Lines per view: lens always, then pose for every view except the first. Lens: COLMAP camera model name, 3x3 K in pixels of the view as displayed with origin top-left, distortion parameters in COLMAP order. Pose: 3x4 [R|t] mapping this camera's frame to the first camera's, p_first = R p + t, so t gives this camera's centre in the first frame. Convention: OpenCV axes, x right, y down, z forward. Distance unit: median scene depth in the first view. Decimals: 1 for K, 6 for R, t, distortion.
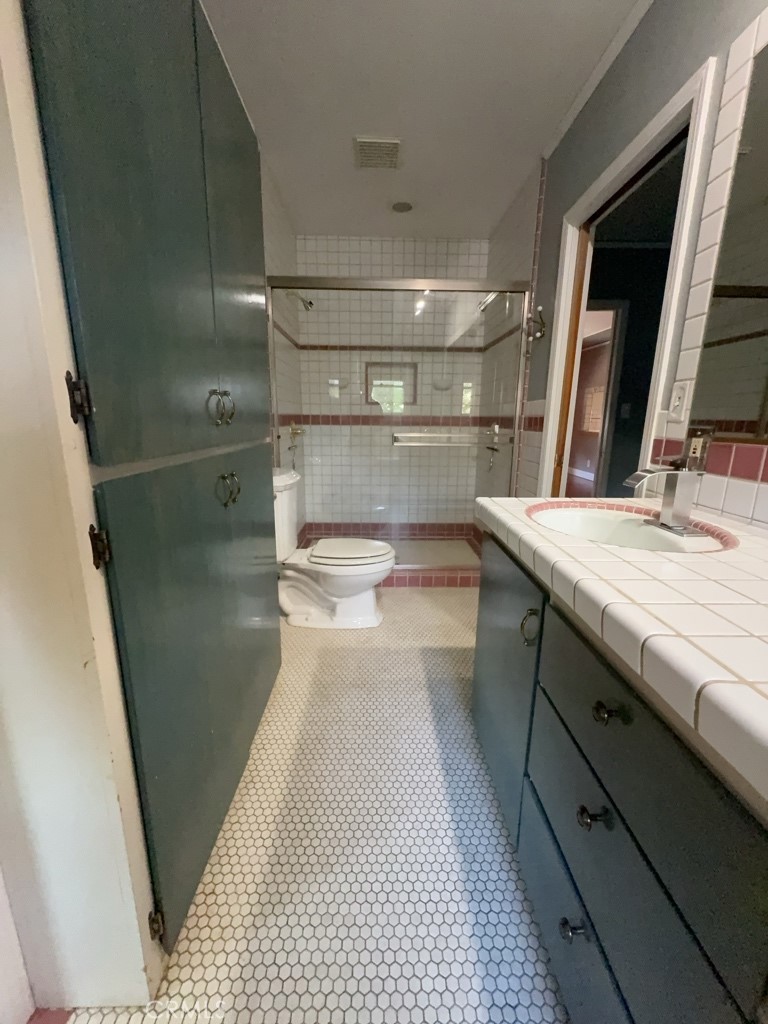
lens RADIAL K [[410.8, 0, 385.5], [0, 410.8, 510.4], [0, 0, 1]] dist [0.002501, 0.000118]
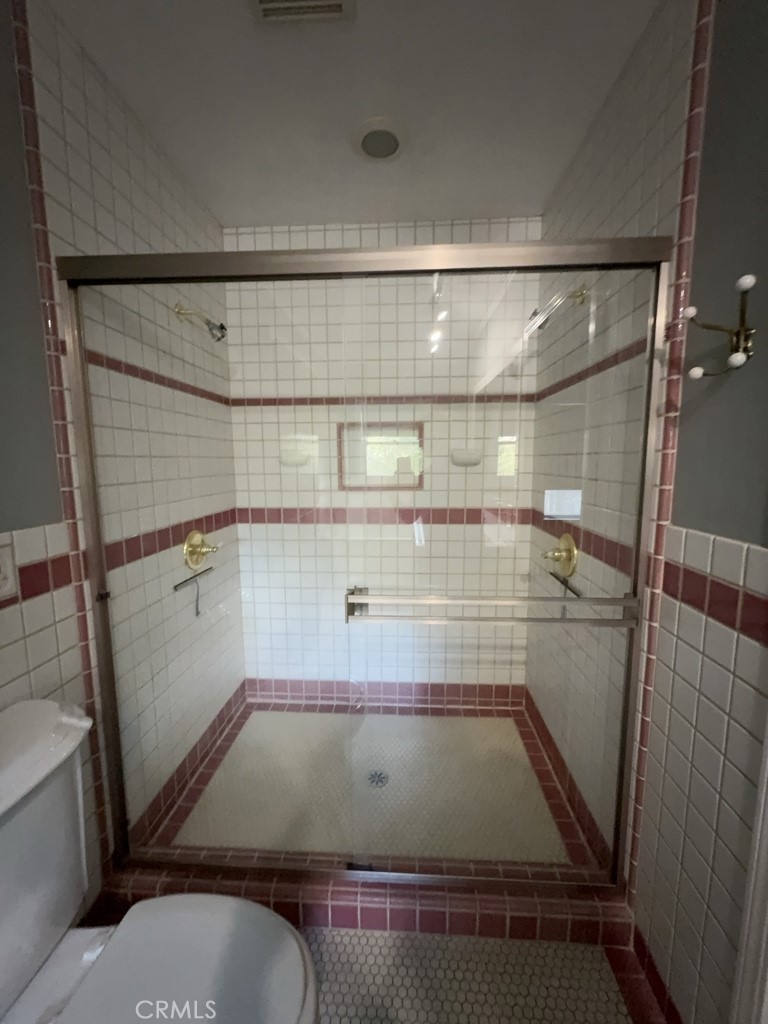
lens RADIAL K [[410.8, 0, 384.3], [0, 410.8, 512.4], [0, 0, 1]] dist [0.002501, 0.000118]
pose [[0.996244, -0.004061, -0.086499, 0.072103], [-0.004321, 0.995325, -0.096491, -0.169673], [0.086486, 0.096502, 0.991568, 0.413962]]
